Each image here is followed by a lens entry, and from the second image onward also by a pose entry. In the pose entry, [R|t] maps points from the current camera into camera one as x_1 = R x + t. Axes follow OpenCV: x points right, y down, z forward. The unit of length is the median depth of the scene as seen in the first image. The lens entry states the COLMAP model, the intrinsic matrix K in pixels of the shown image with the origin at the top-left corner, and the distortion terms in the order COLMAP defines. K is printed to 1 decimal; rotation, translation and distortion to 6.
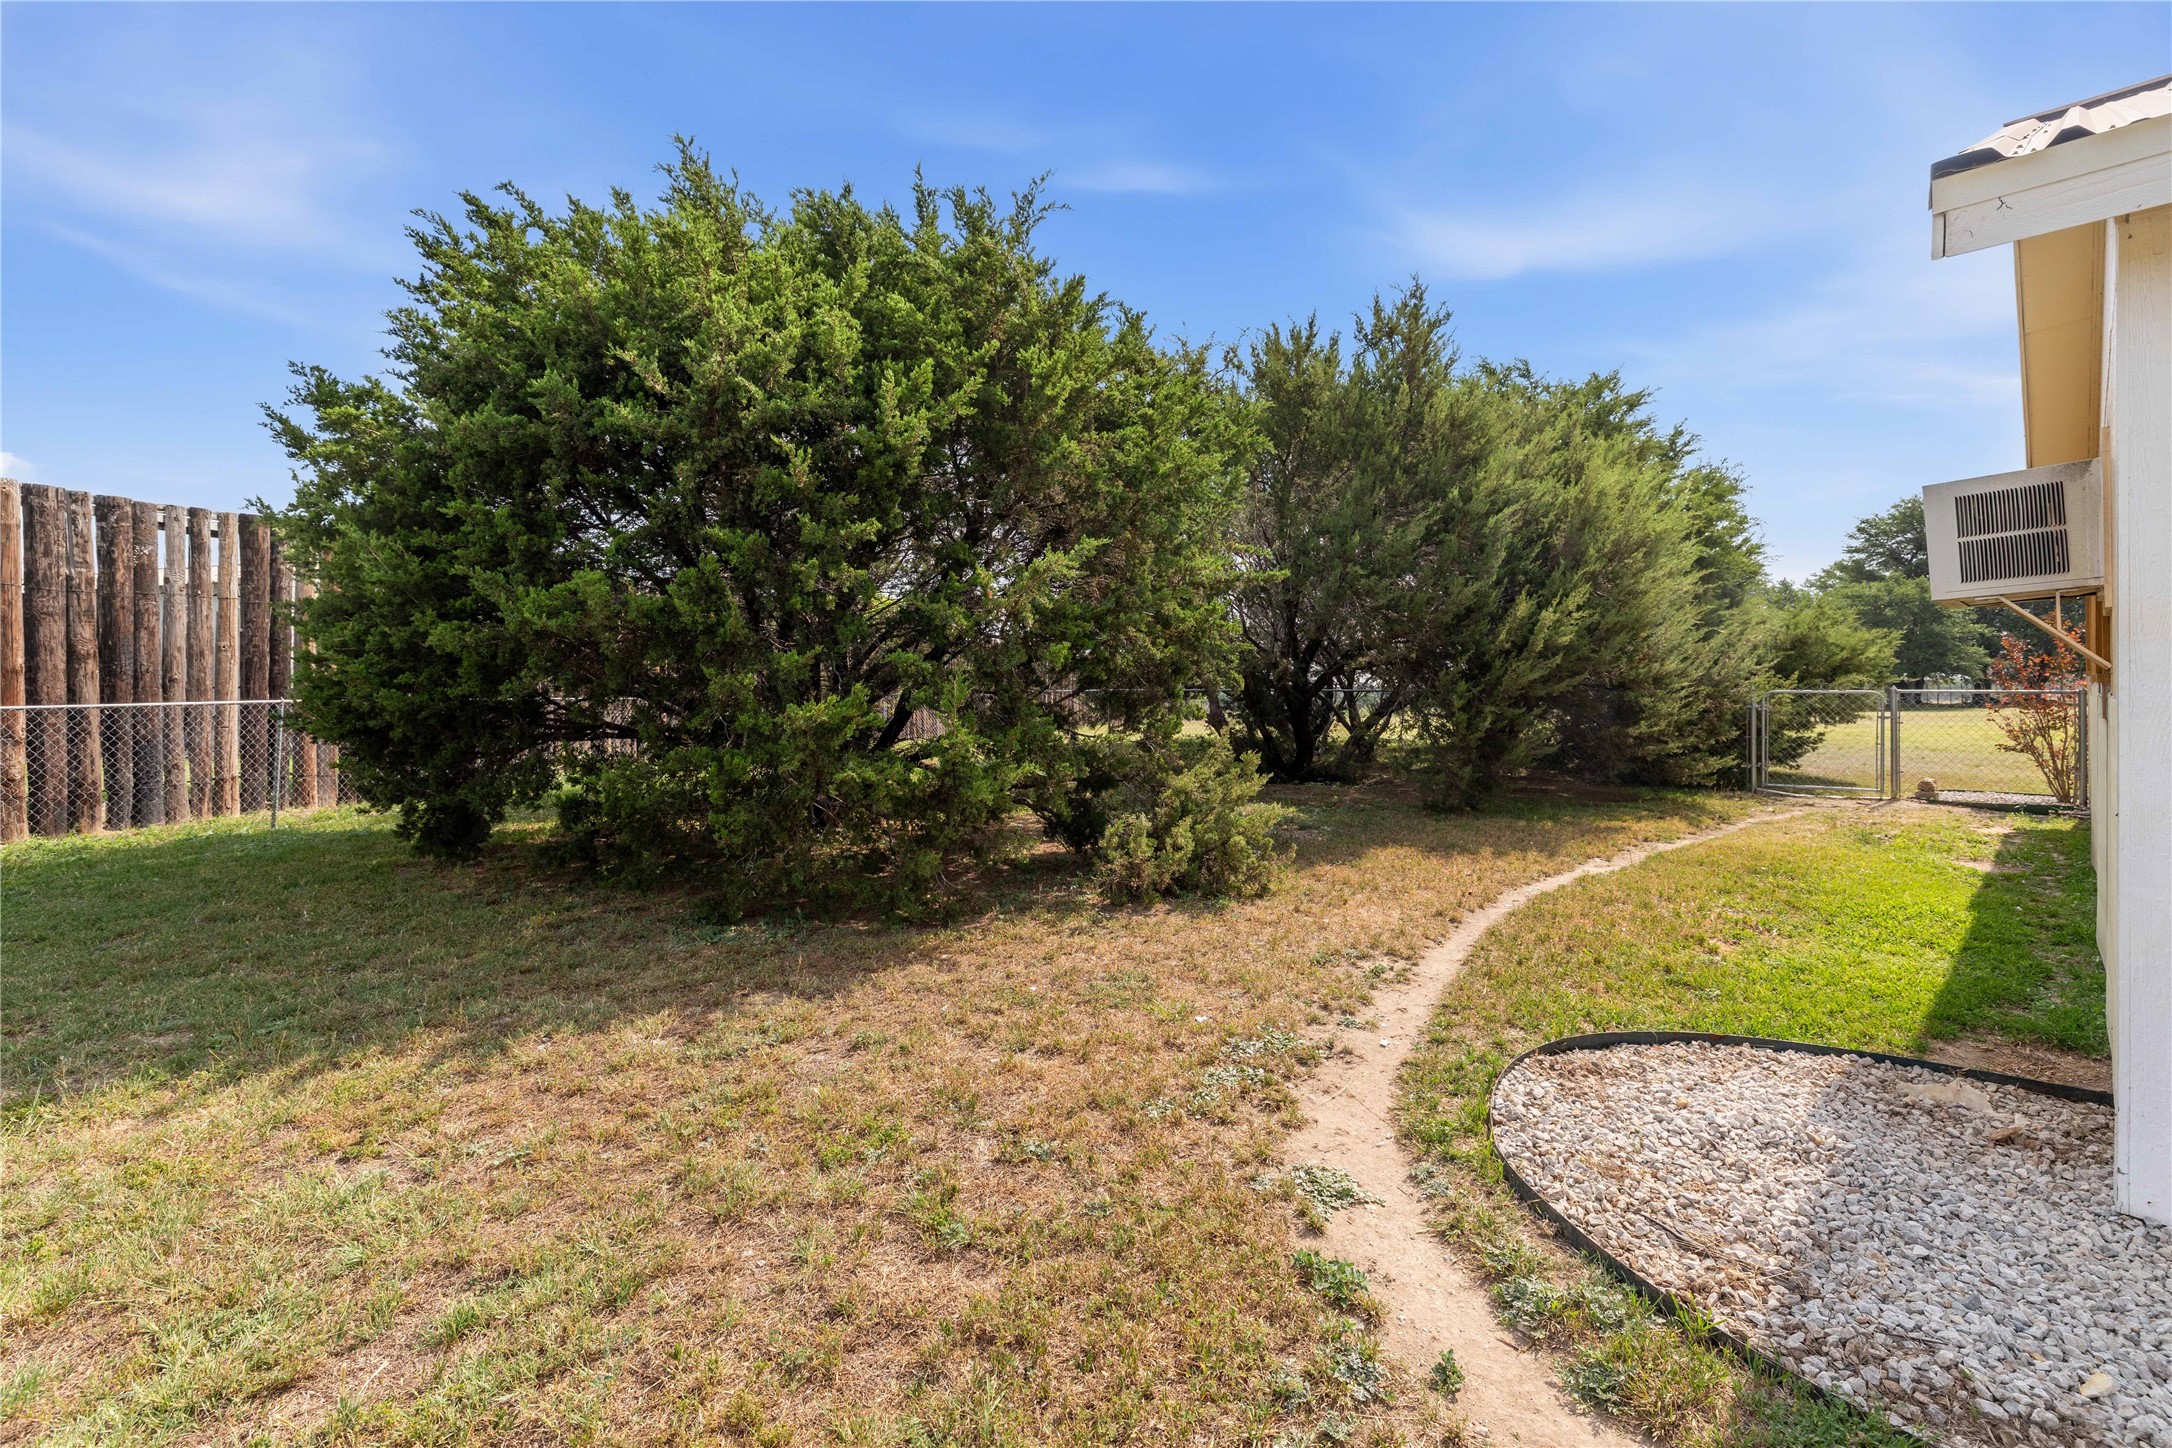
lens RADIAL K [[949.9, 0, 1076.0], [0, 949.9, 716.8], [0, 0, 1]] dist [0.001874, 0.000735]
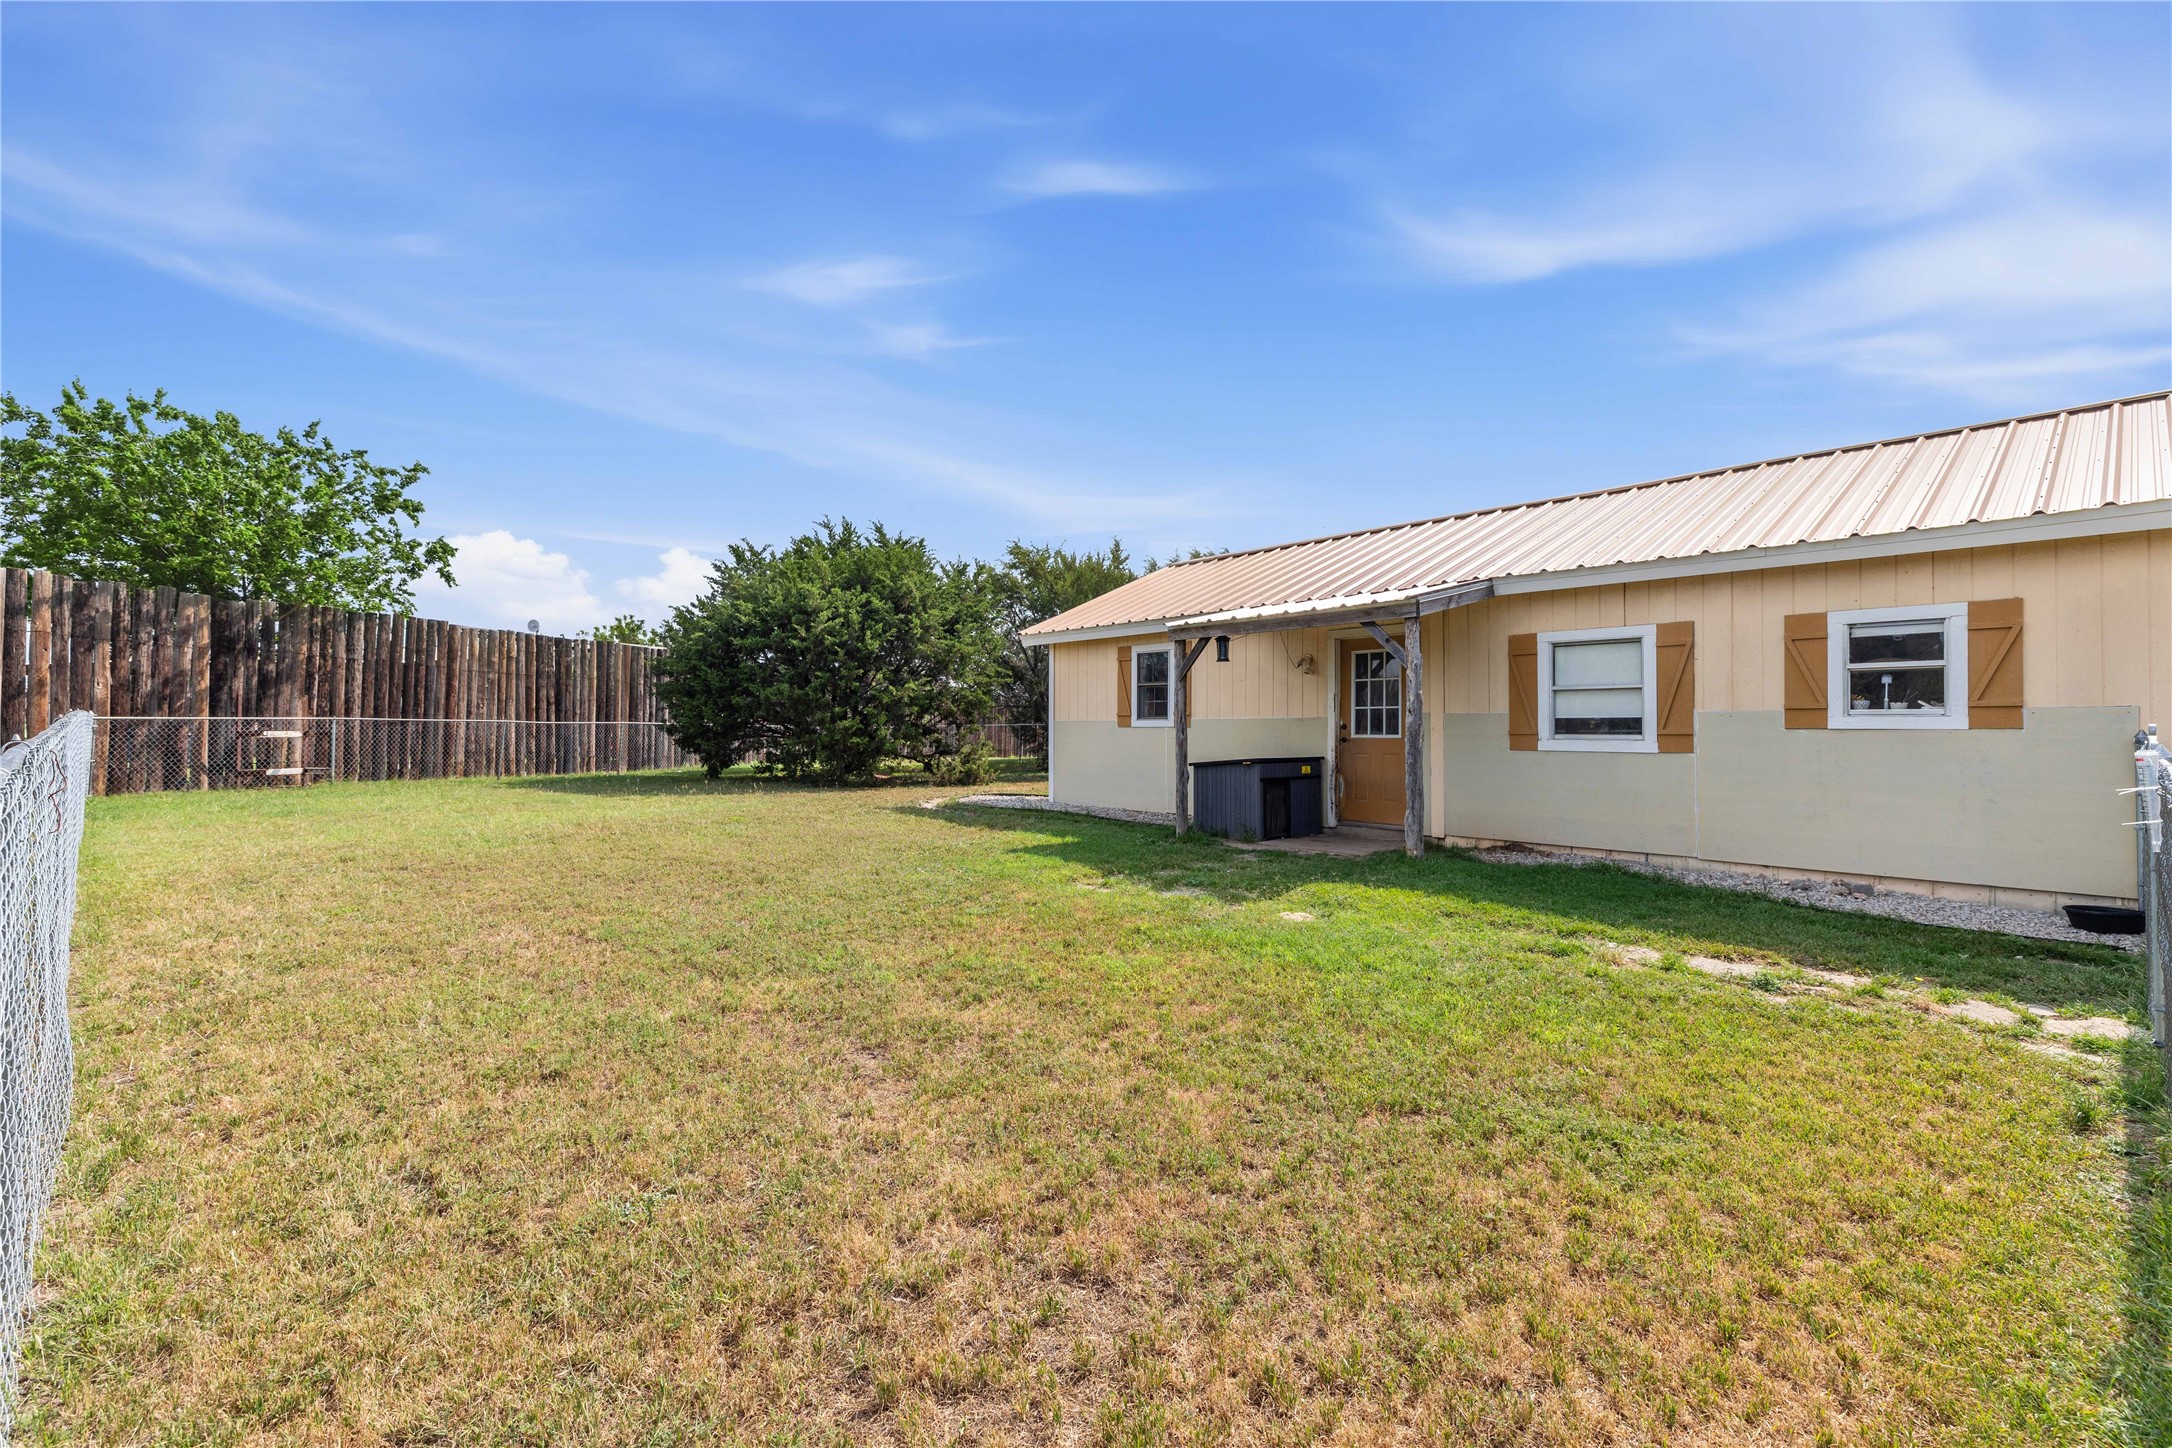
lens RADIAL K [[949.9, 0, 1076.0], [0, 949.9, 716.8], [0, 0, 1]] dist [0.001874, 0.000735]
pose [[0.999540, 0.005559, -0.029816, 0.517950], [-0.006610, 0.999355, -0.035288, 0.064567], [0.029601, 0.035469, 0.998932, -1.879620]]
